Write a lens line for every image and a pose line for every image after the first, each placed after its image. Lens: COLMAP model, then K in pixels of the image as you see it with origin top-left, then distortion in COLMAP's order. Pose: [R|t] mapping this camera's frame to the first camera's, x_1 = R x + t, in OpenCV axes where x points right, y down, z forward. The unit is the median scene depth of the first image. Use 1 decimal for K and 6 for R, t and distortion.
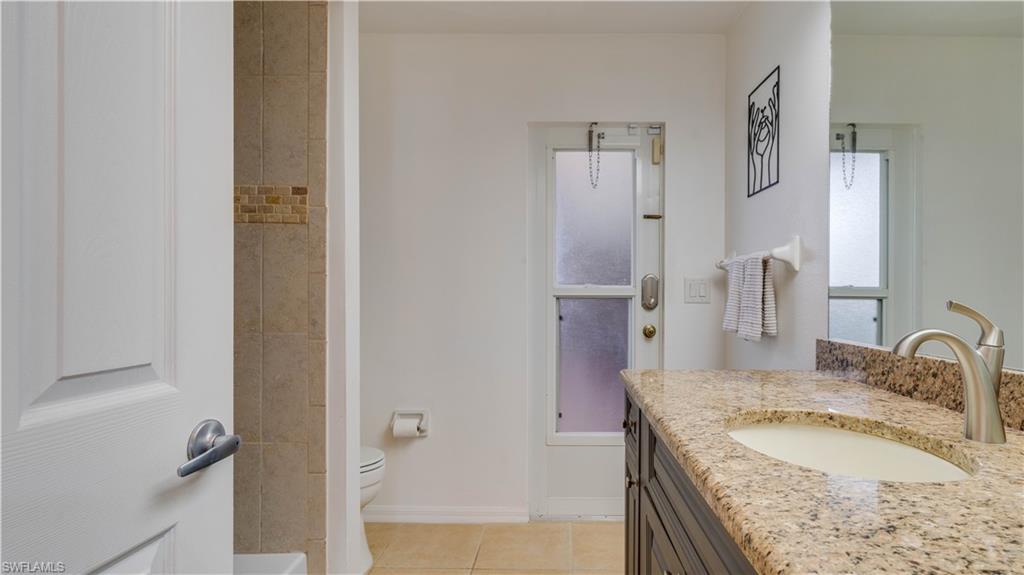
lens RADIAL K [[530.3, 0, 512.0], [0, 530.3, 287.5], [0, 0, 1]] dist [-0.000169, 0.000602]
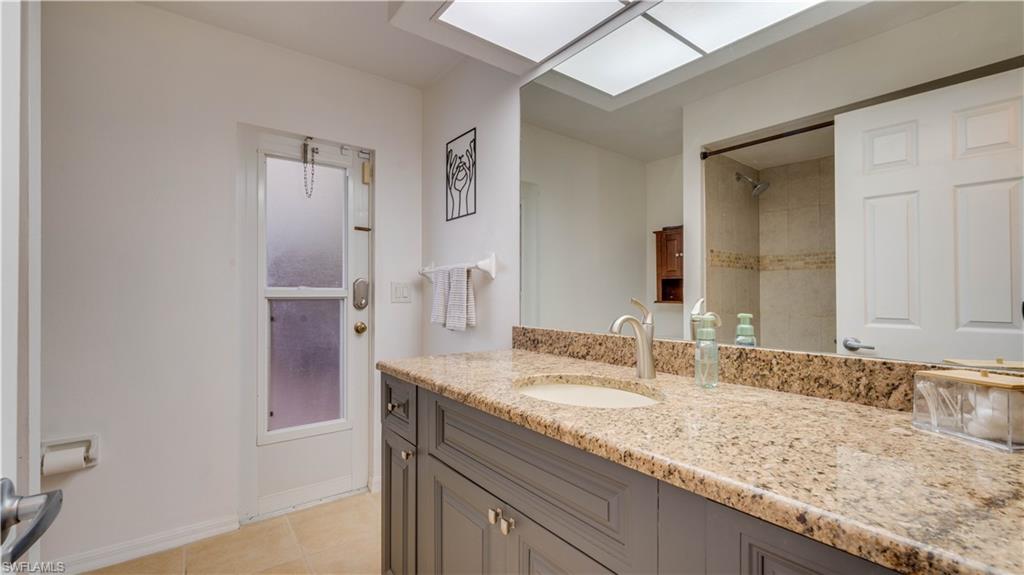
lens RADIAL K [[451.2, 0, 510.4], [0, 451.2, 284.5], [0, 0, 1]] dist [-0.000683, 0.000173]
pose [[0.779715, 0.010820, 0.626041, -0.139905], [-0.003561, 0.999911, -0.012846, -0.000153], [-0.626124, 0.007787, 0.779684, 0.040507]]
